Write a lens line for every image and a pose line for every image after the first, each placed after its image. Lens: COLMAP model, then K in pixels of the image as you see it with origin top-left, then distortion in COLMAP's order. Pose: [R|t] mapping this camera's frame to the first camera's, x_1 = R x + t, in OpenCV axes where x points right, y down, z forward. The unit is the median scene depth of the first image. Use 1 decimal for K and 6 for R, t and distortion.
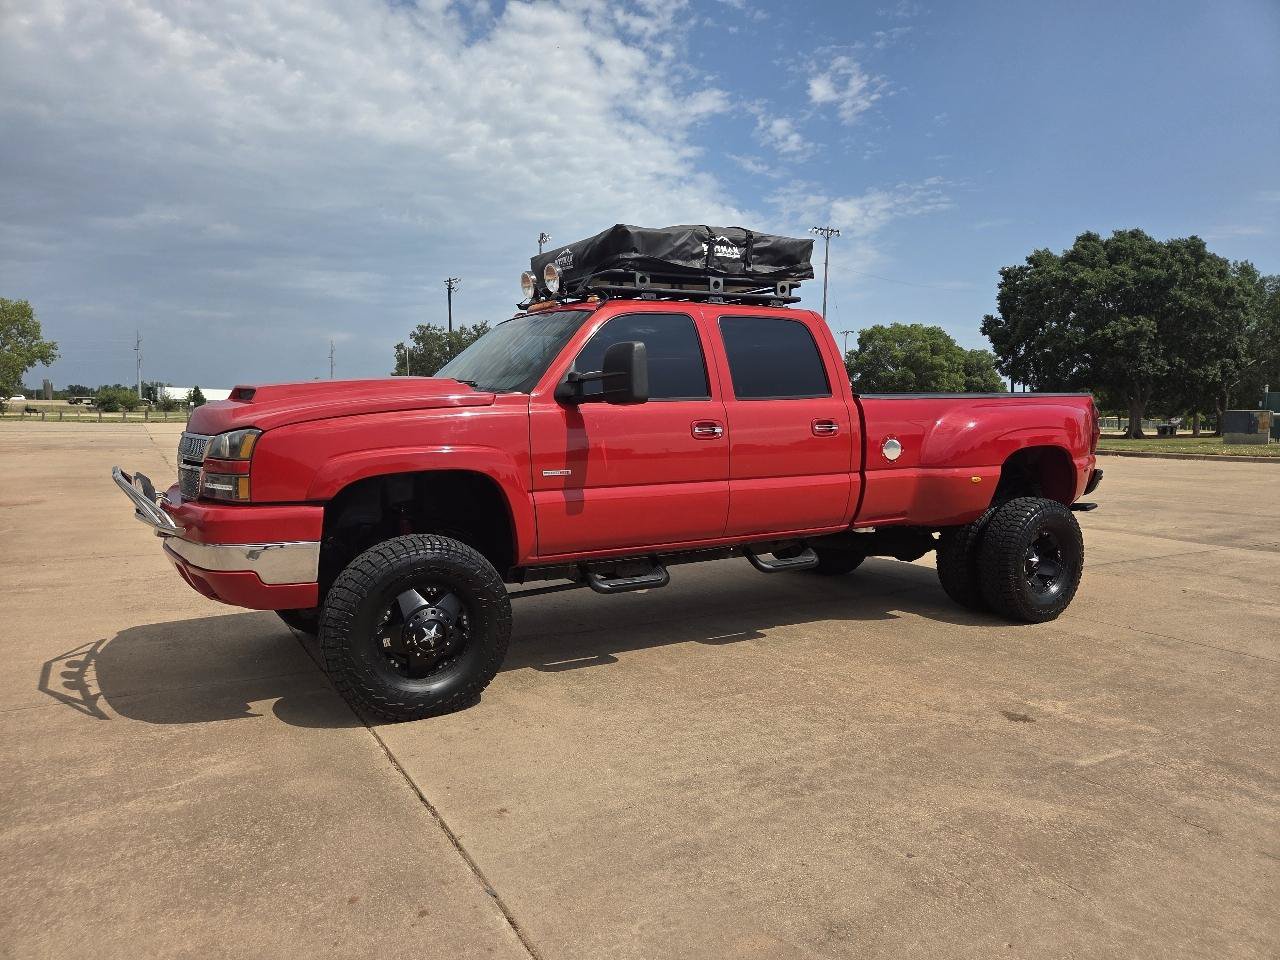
lens RADIAL K [[857.6, 0, 641.8], [0, 857.6, 481.1], [0, 0, 1]] dist [0.065897, -0.062414]
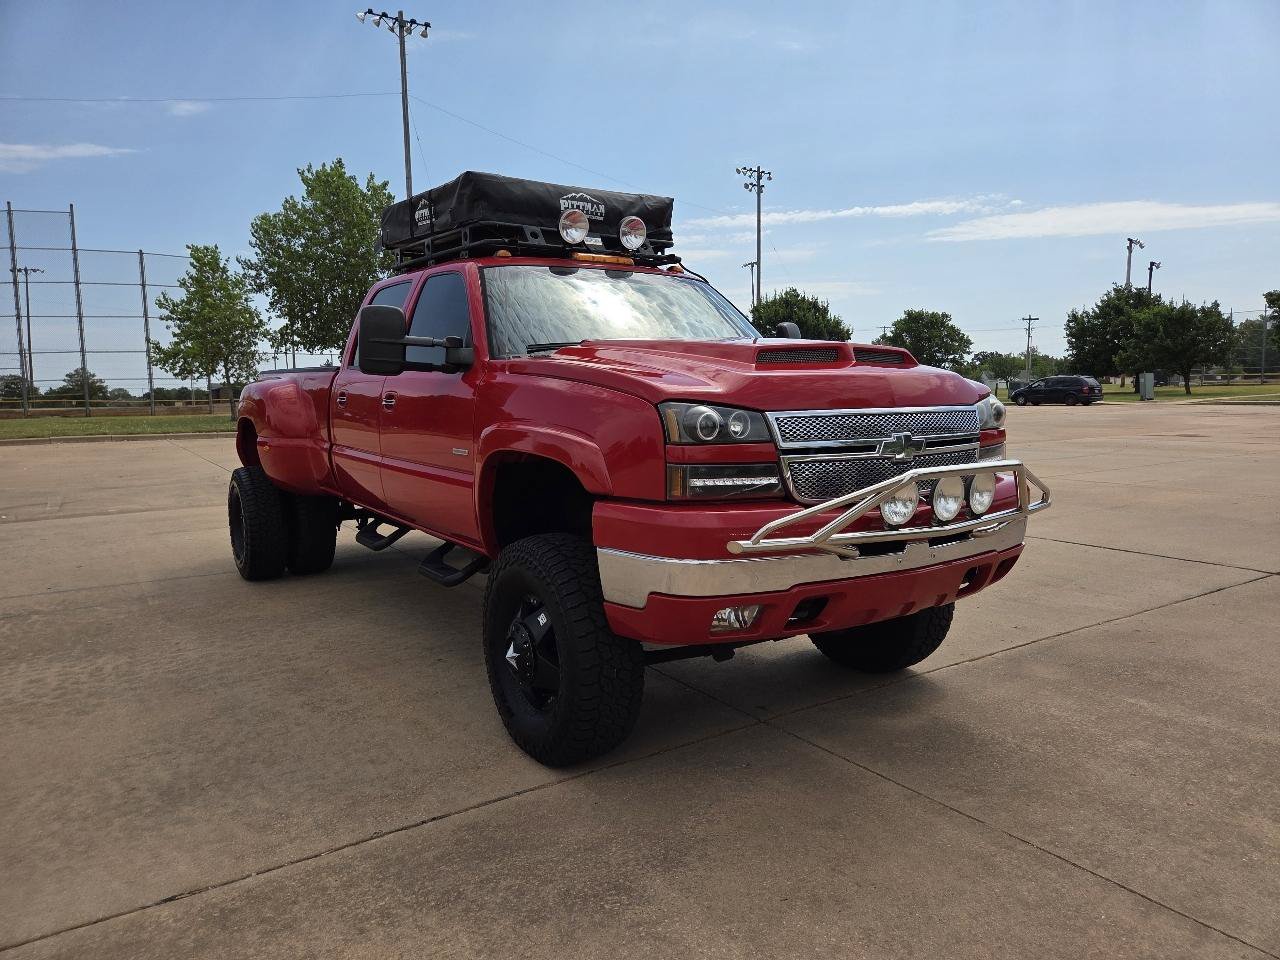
lens RADIAL K [[869.4, 0, 648.0], [0, 869.4, 478.5], [0, 0, 1]] dist [0.055410, -0.052520]
pose [[-0.054975, -0.107075, 0.992730, -1.028906], [0.092635, 0.989399, 0.111845, -0.082148], [-0.994181, 0.098110, -0.044473, 1.042164]]
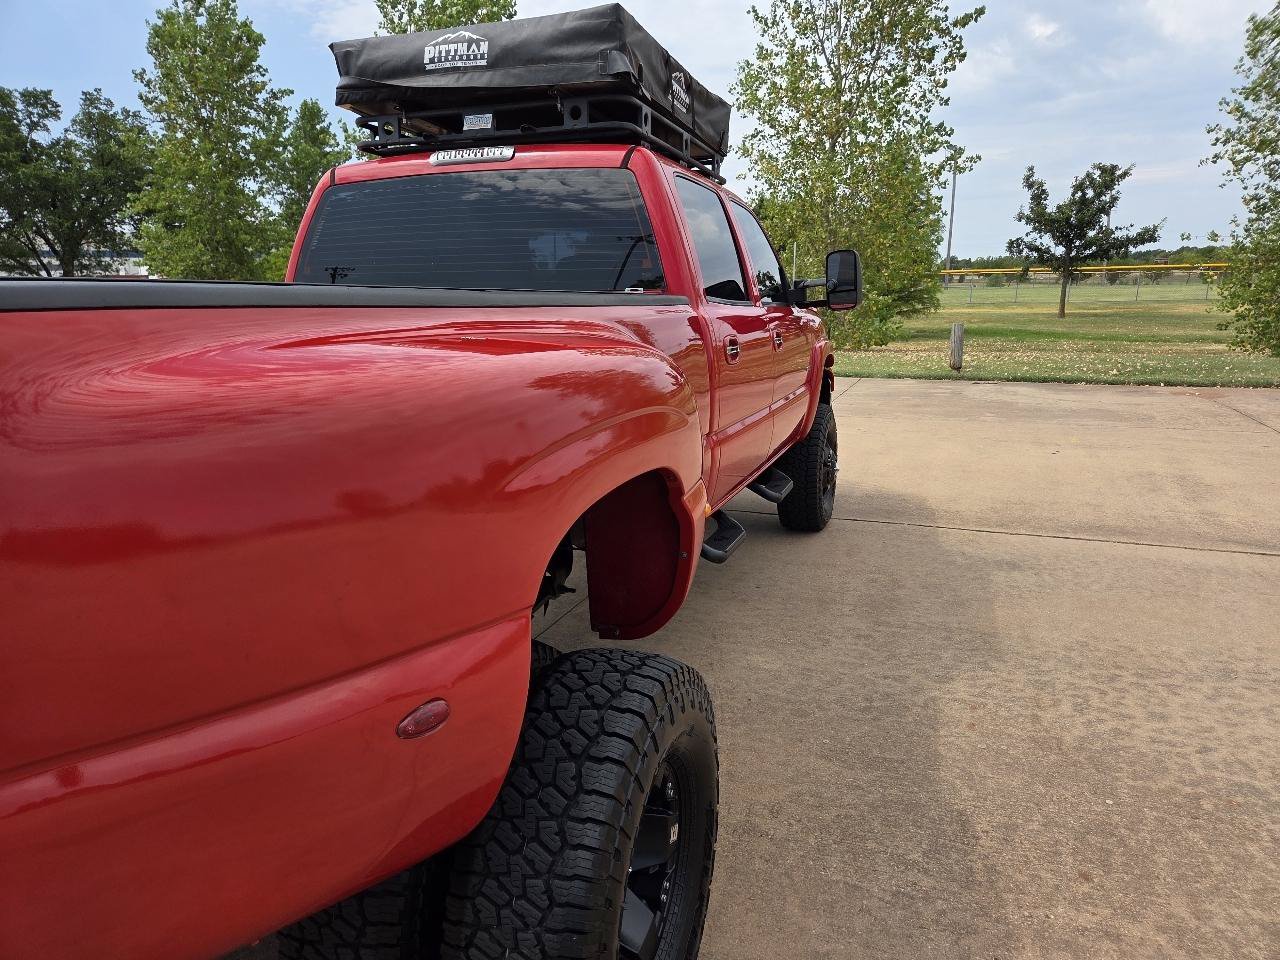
lens RADIAL K [[853.1, 0, 644.4], [0, 853.1, 482.0], [0, 0, 1]] dist [0.057921, -0.049947]
pose [[-0.777918, 0.137266, -0.613190, 0.480214], [-0.043803, 0.961628, 0.270836, -0.168255], [0.626837, 0.237548, -0.742055, 1.802839]]
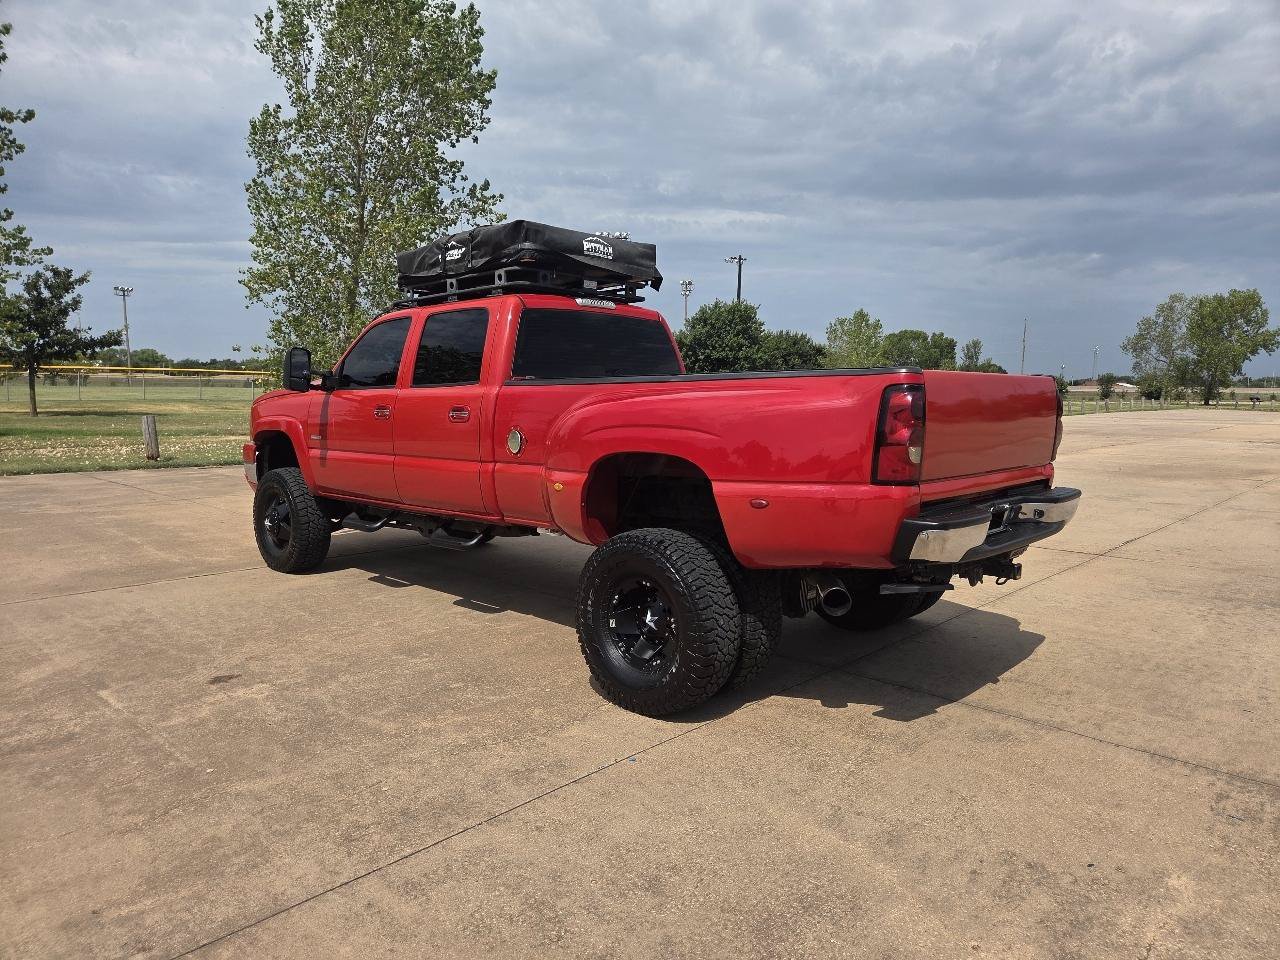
lens RADIAL K [[853.1, 0, 644.4], [0, 853.1, 482.0], [0, 0, 1]] dist [0.057921, -0.049947]
pose [[0.281786, 0.095297, -0.954733, 1.271167], [-0.081730, 0.993823, 0.075077, -0.077865], [0.955990, 0.056875, 0.287834, 0.943513]]
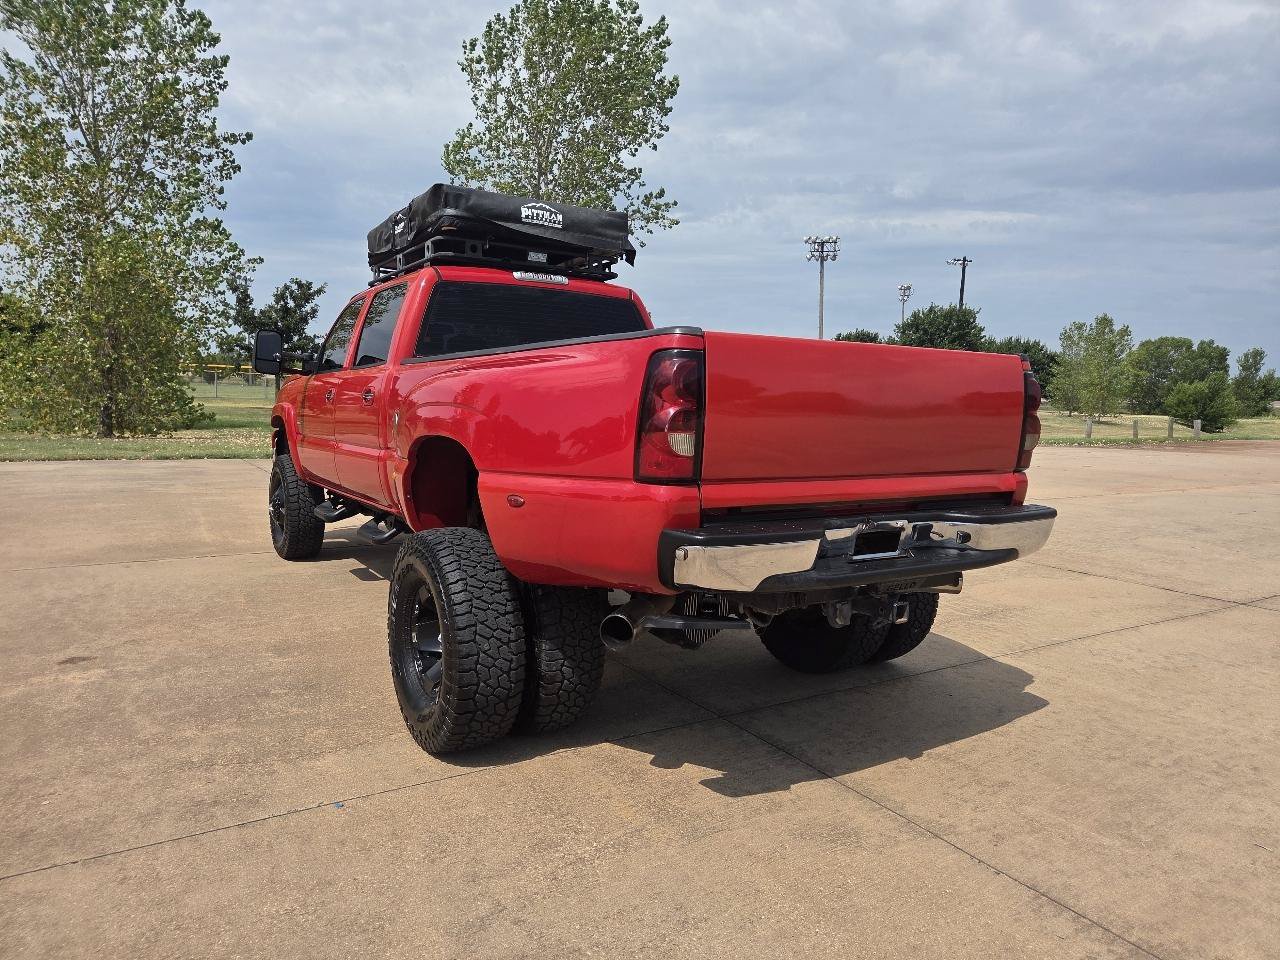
lens RADIAL K [[852.1, 0, 644.3], [0, 852.1, 485.6], [0, 0, 1]] dist [0.068136, -0.064374]
pose [[0.035255, 0.096277, -0.994730, 1.185150], [-0.104385, 0.990259, 0.092145, -0.085280], [0.993912, 0.100586, 0.044961, 1.292975]]
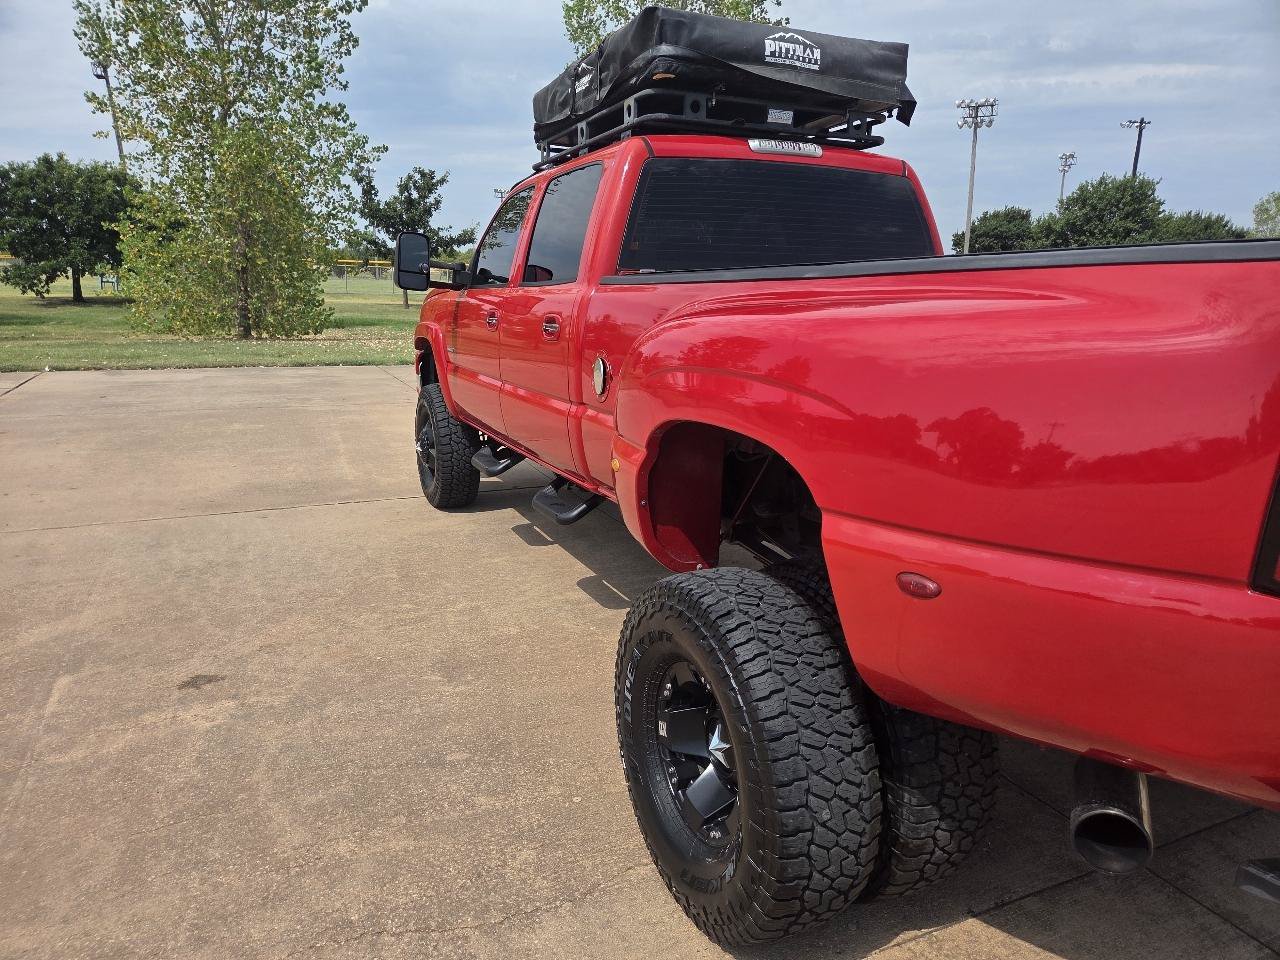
lens RADIAL K [[854.2, 0, 643.9], [0, 854.2, 491.0], [0, 0, 1]] dist [0.066663, -0.062749]
pose [[-0.098707, 0.224687, -0.969419, 0.912325], [-0.094153, 0.967697, 0.233875, -0.104820], [0.990652, 0.114359, -0.074364, 1.162749]]
